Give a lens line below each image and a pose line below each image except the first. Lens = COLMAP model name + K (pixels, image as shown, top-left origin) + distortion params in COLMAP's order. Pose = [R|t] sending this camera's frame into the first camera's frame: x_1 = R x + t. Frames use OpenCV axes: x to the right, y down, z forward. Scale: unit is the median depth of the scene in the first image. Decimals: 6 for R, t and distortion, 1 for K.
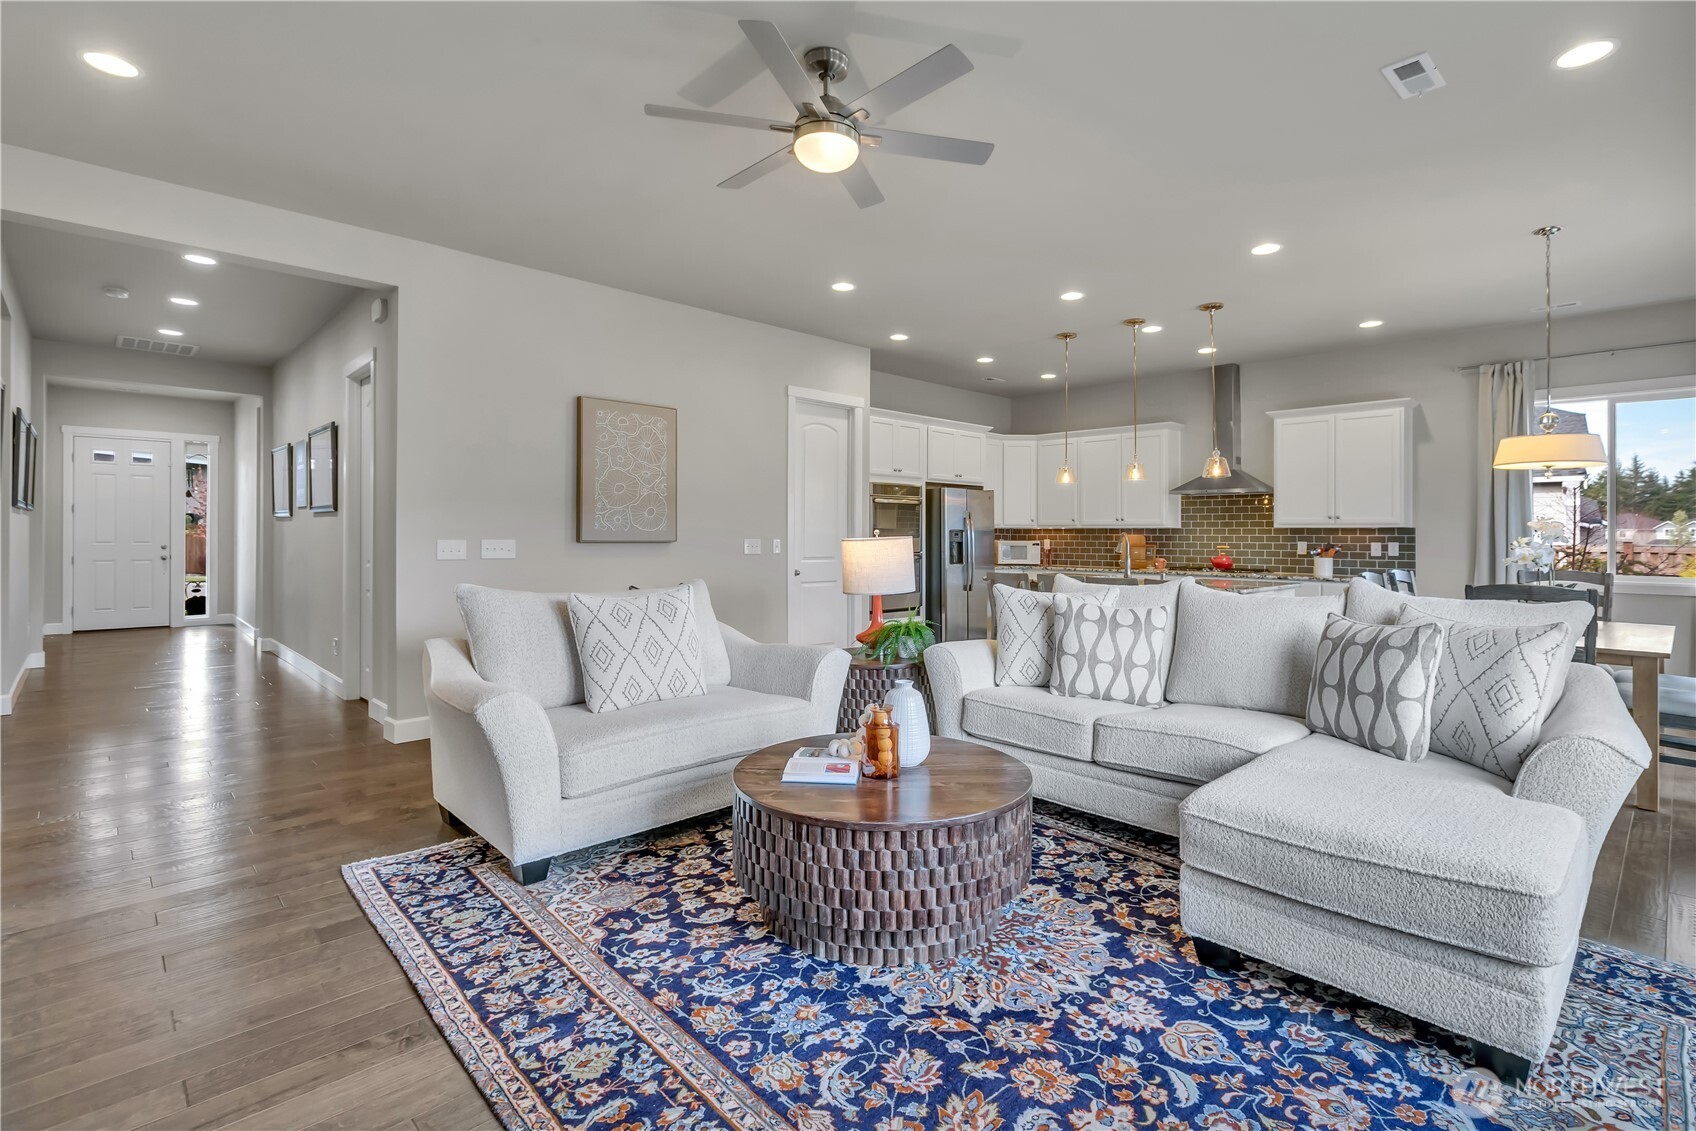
lens RADIAL K [[786.1, 0, 861.1], [0, 786.1, 550.1], [0, 0, 1]] dist [0.000101, 0.000981]
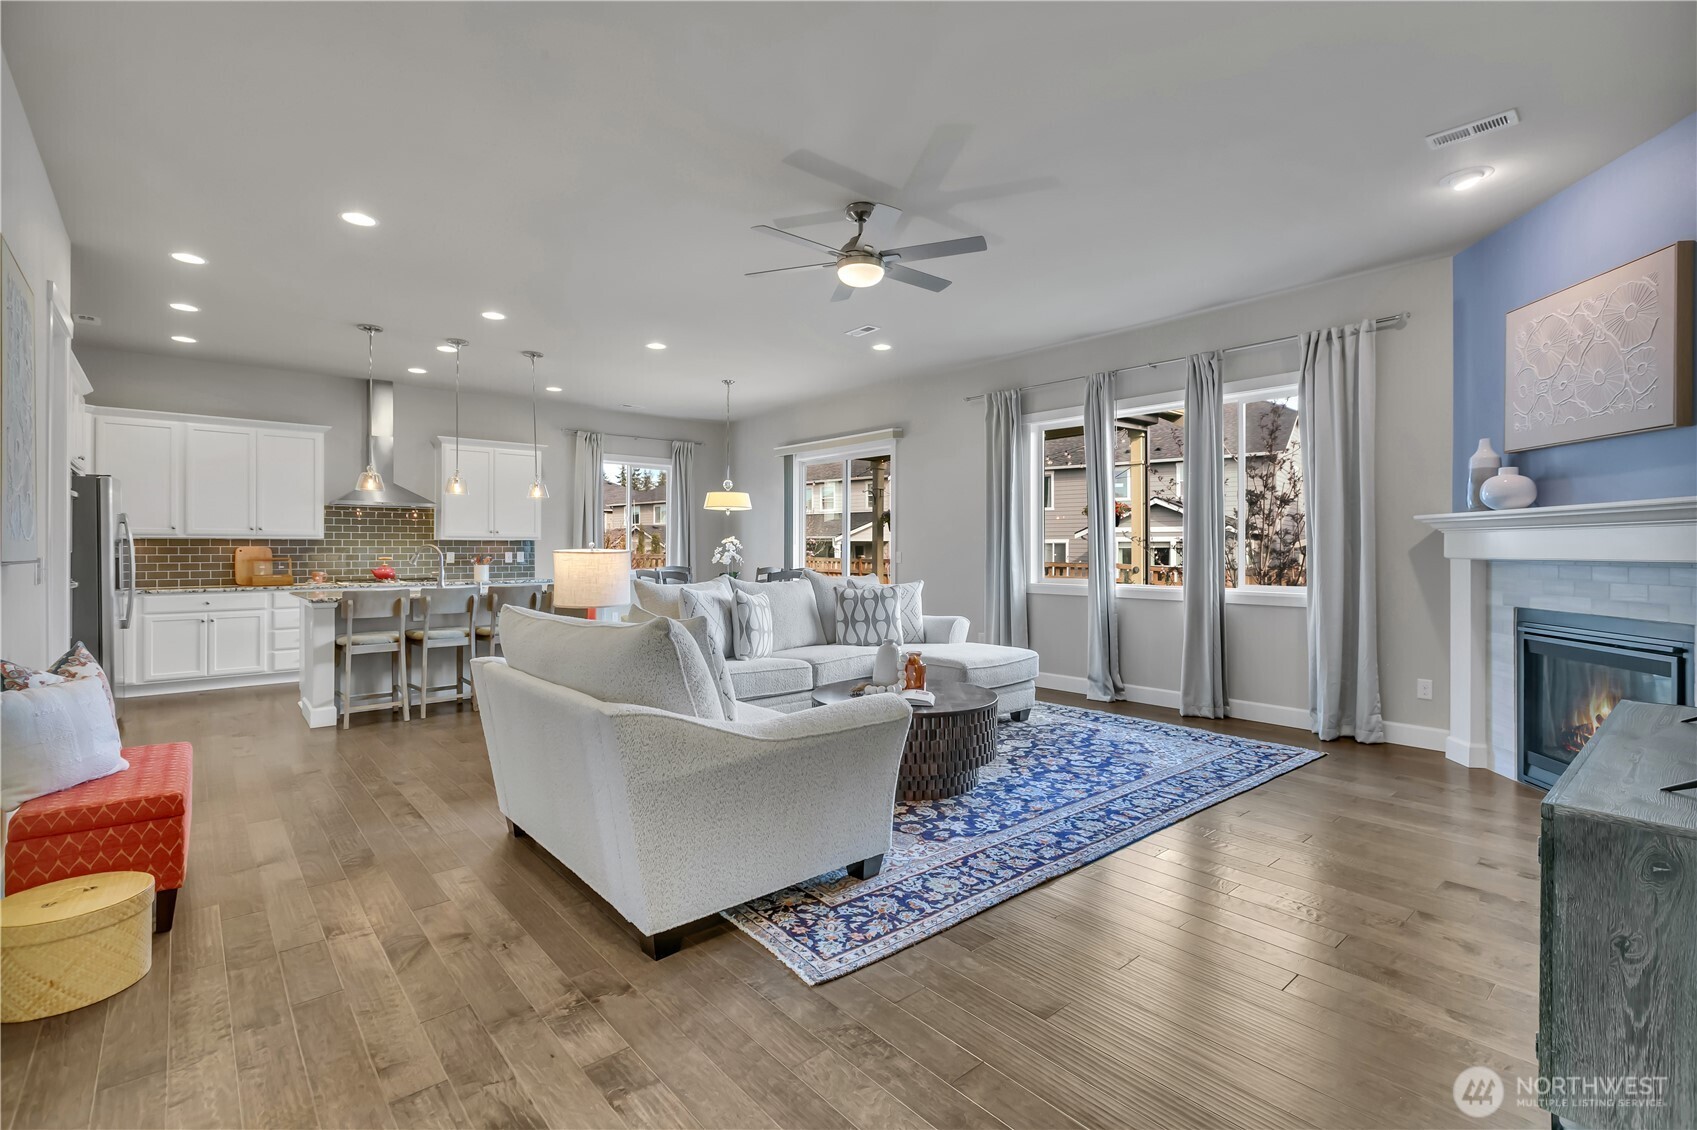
lens RADIAL K [[786.6, 0, 852.7], [0, 786.6, 552.4], [0, 0, 1]] dist [0.000101, 0.000981]
pose [[0.050338, -0.009972, 0.998682, -1.239122], [0.021645, 0.999726, 0.008892, -0.017437], [-0.998498, 0.021169, 0.050540, 0.804690]]
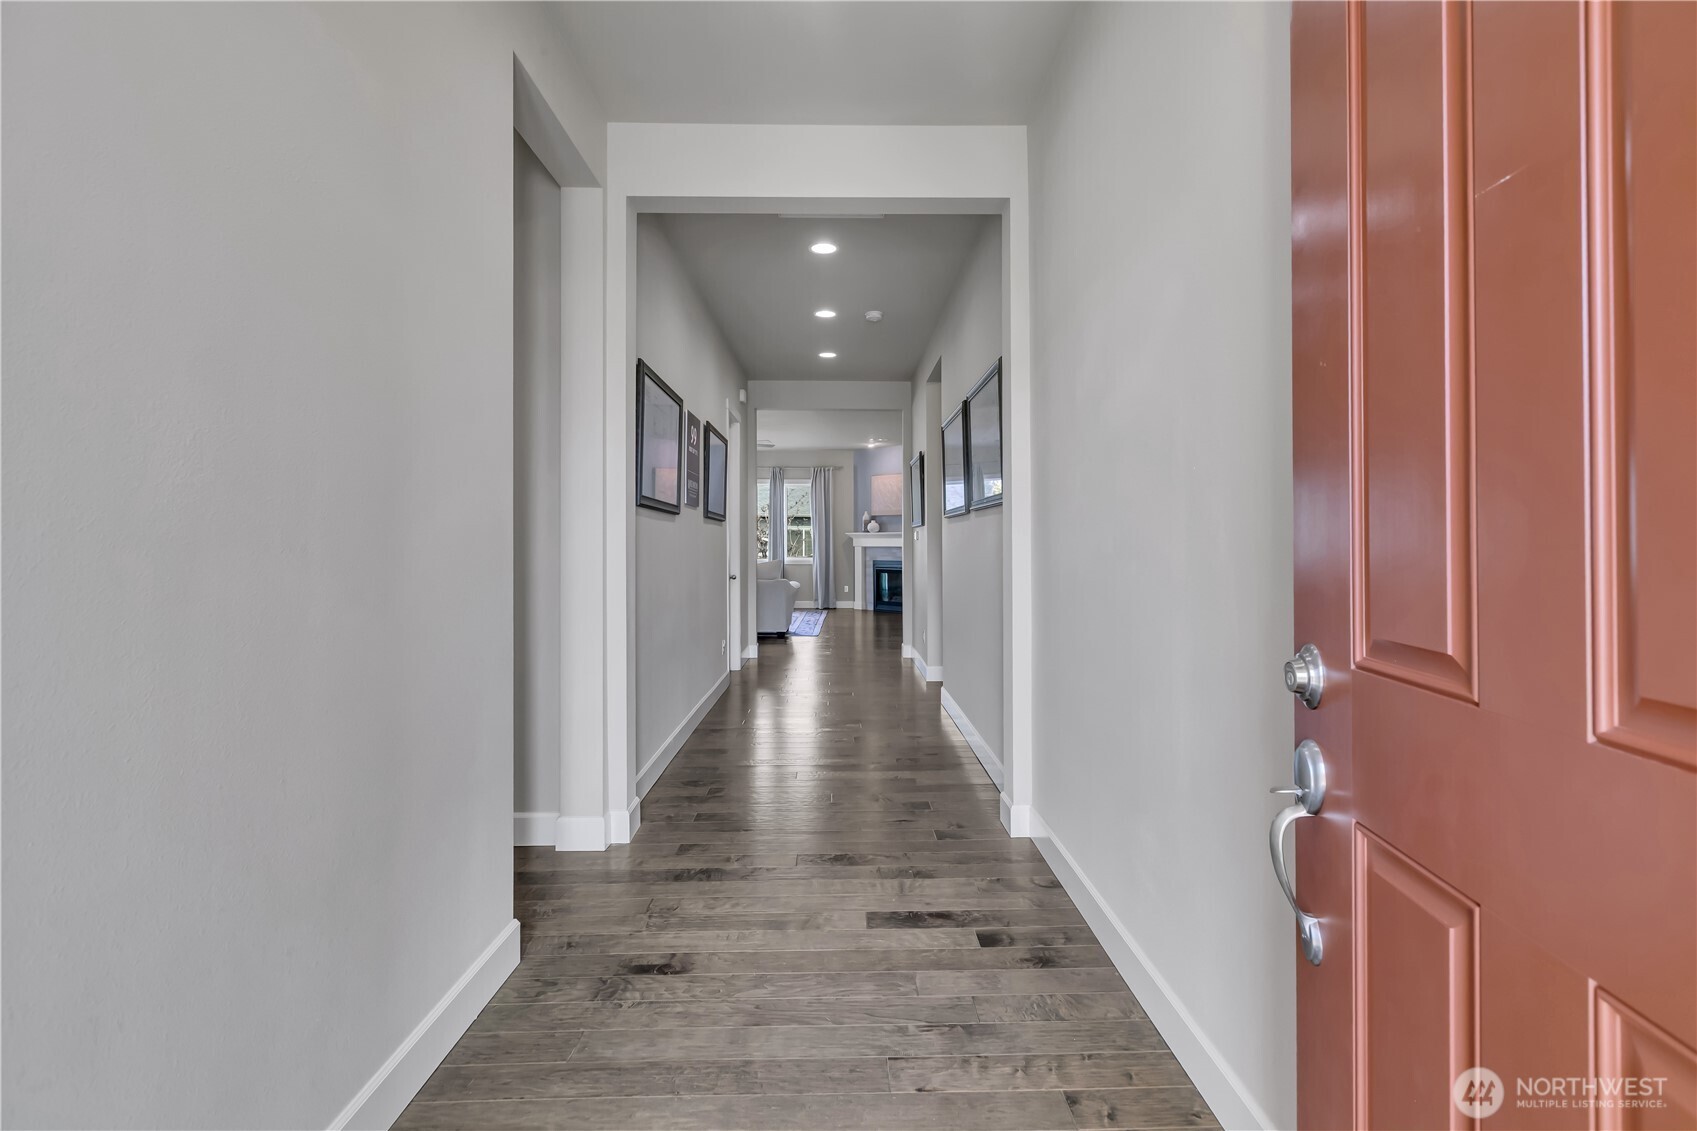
lens RADIAL K [[939.2, 0, 852.4], [0, 939.2, 567.4], [0, 0, 1]] dist [0.002263, 0.001530]
pose [[-0.729842, -0.006415, 0.683586, -3.341572], [0.008127, 0.999804, 0.018060, 0.045860], [-0.683568, 0.018737, -0.729646, 3.612125]]
